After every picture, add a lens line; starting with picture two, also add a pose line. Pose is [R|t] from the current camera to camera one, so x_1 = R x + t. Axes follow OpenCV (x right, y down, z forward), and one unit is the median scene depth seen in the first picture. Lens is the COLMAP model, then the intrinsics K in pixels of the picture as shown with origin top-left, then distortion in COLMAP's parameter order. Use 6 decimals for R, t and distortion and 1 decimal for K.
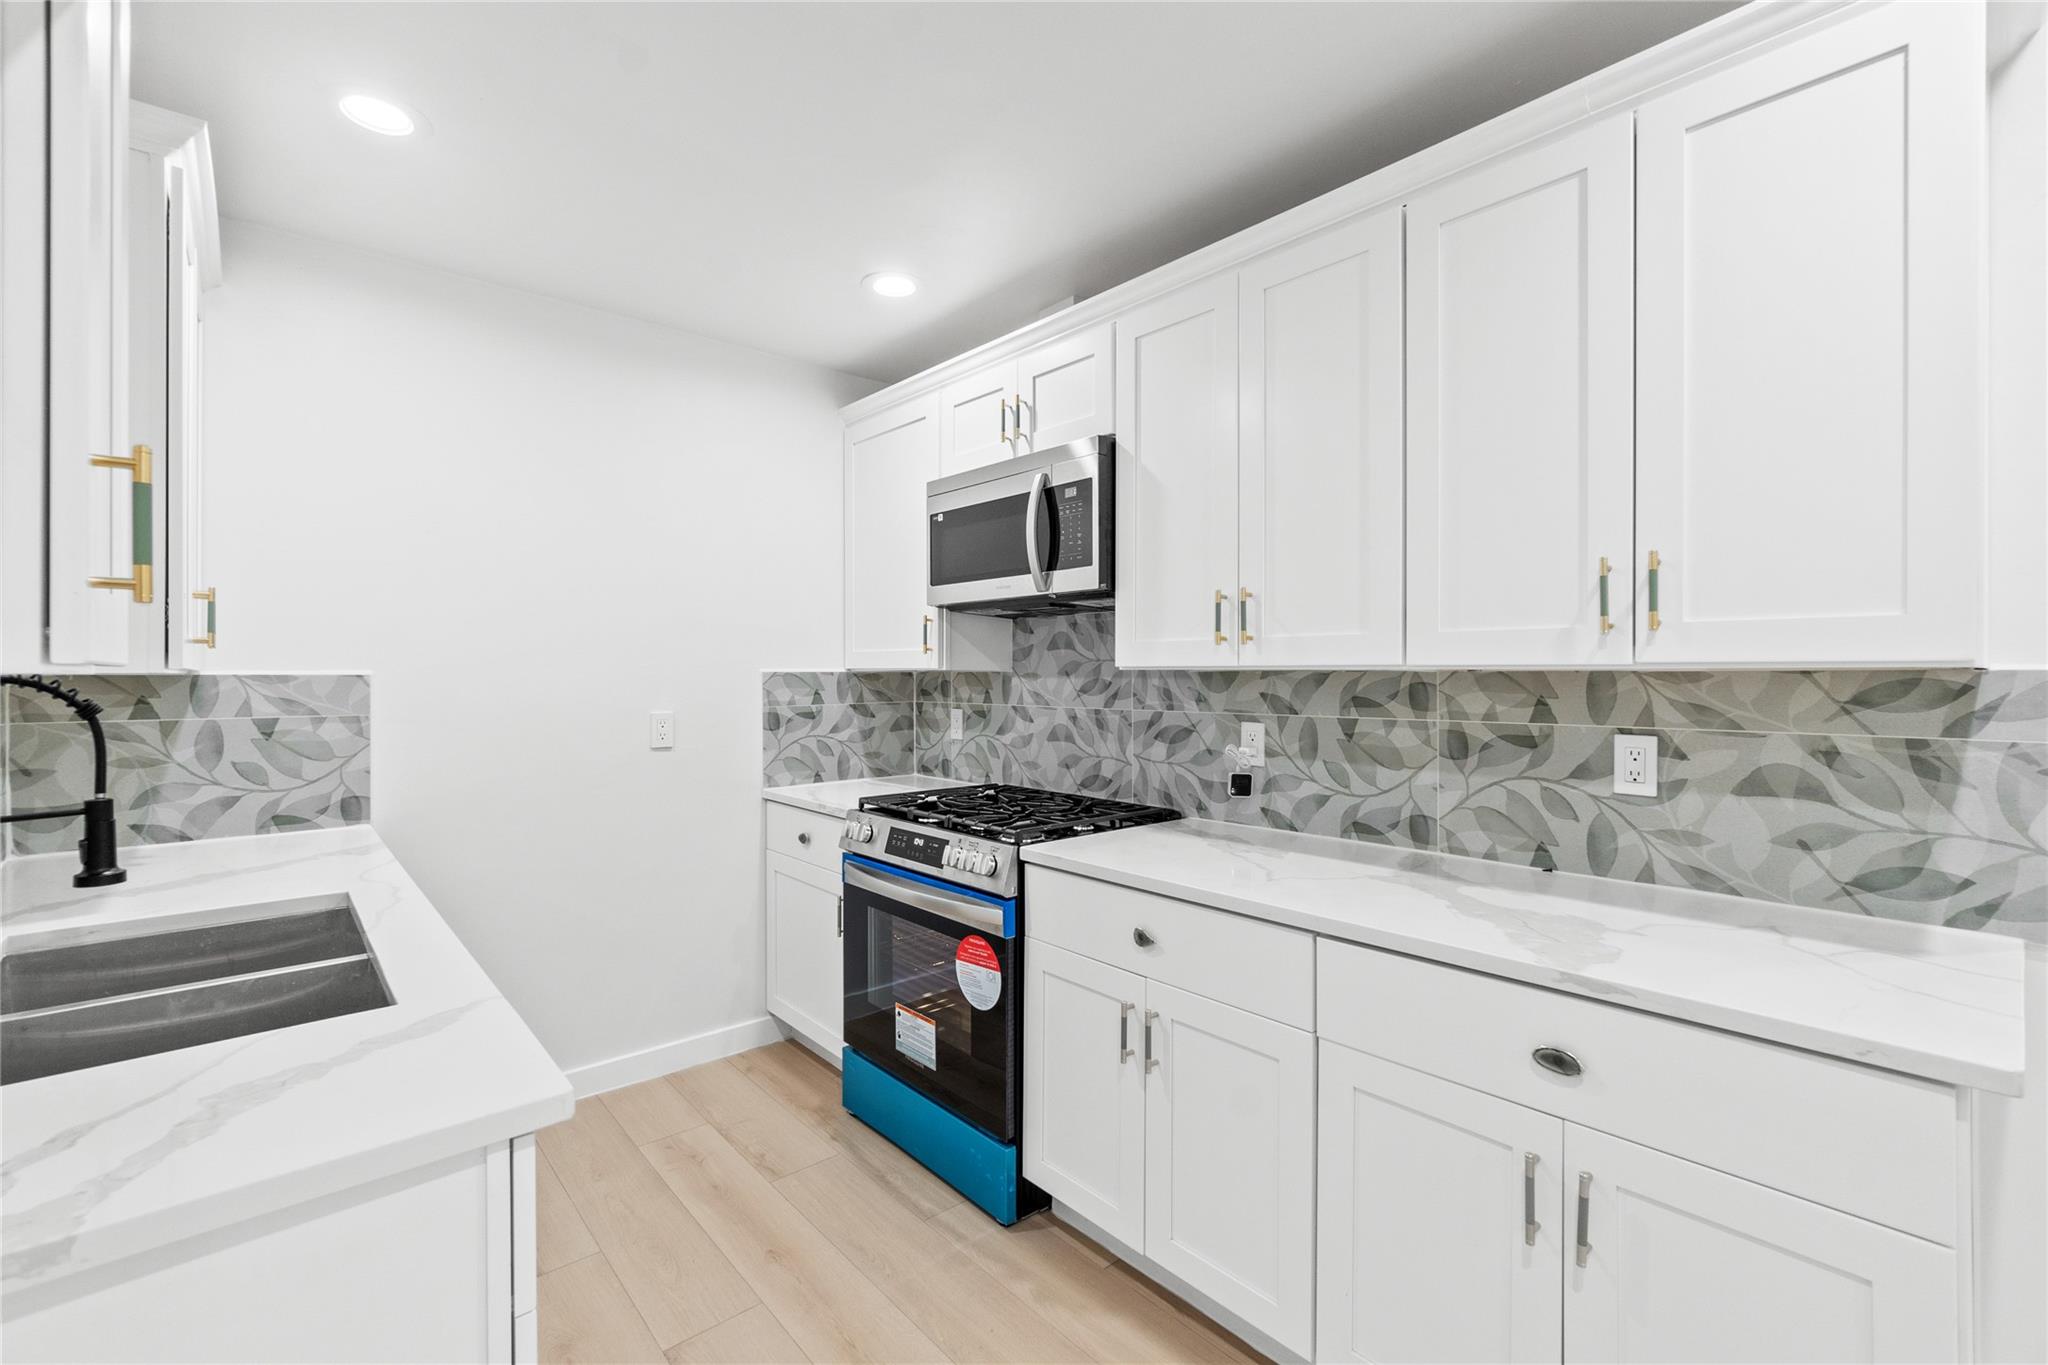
lens RADIAL K [[888.0, 0, 1021.2], [0, 888.0, 673.4], [0, 0, 1]] dist [0.000262, 0.000028]
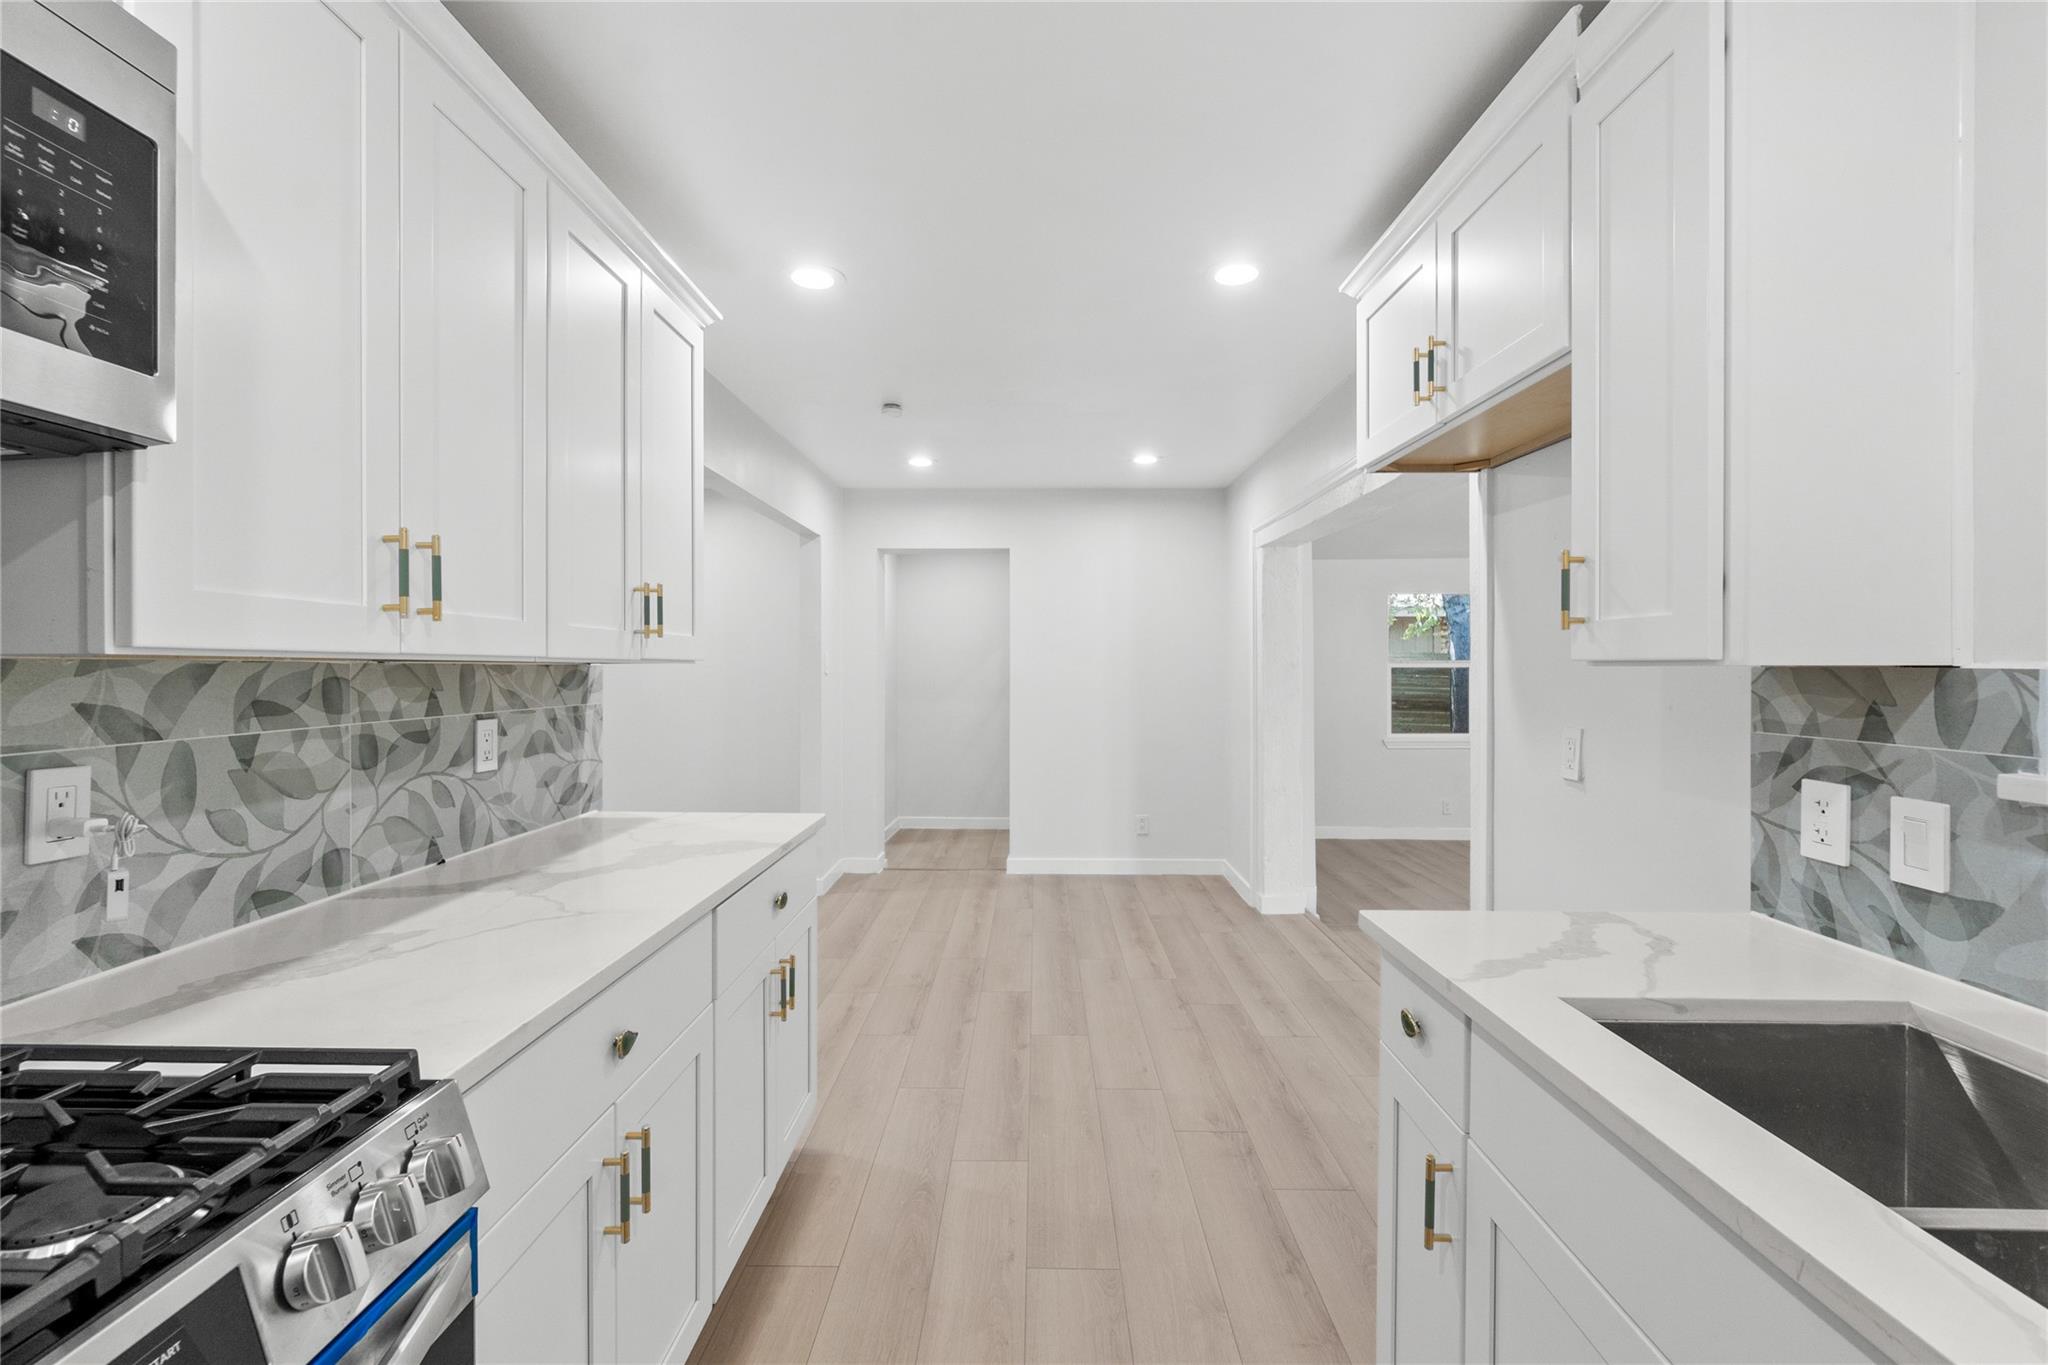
lens RADIAL K [[888.0, 0, 1021.3], [0, 888.0, 678.3], [0, 0, 1]] dist [0.000262, 0.000028]
pose [[-0.741195, -0.009118, 0.671228, -0.507027], [-0.002135, 0.999935, 0.011225, 0.001412], [-0.671286, 0.006886, -0.741166, 1.176551]]
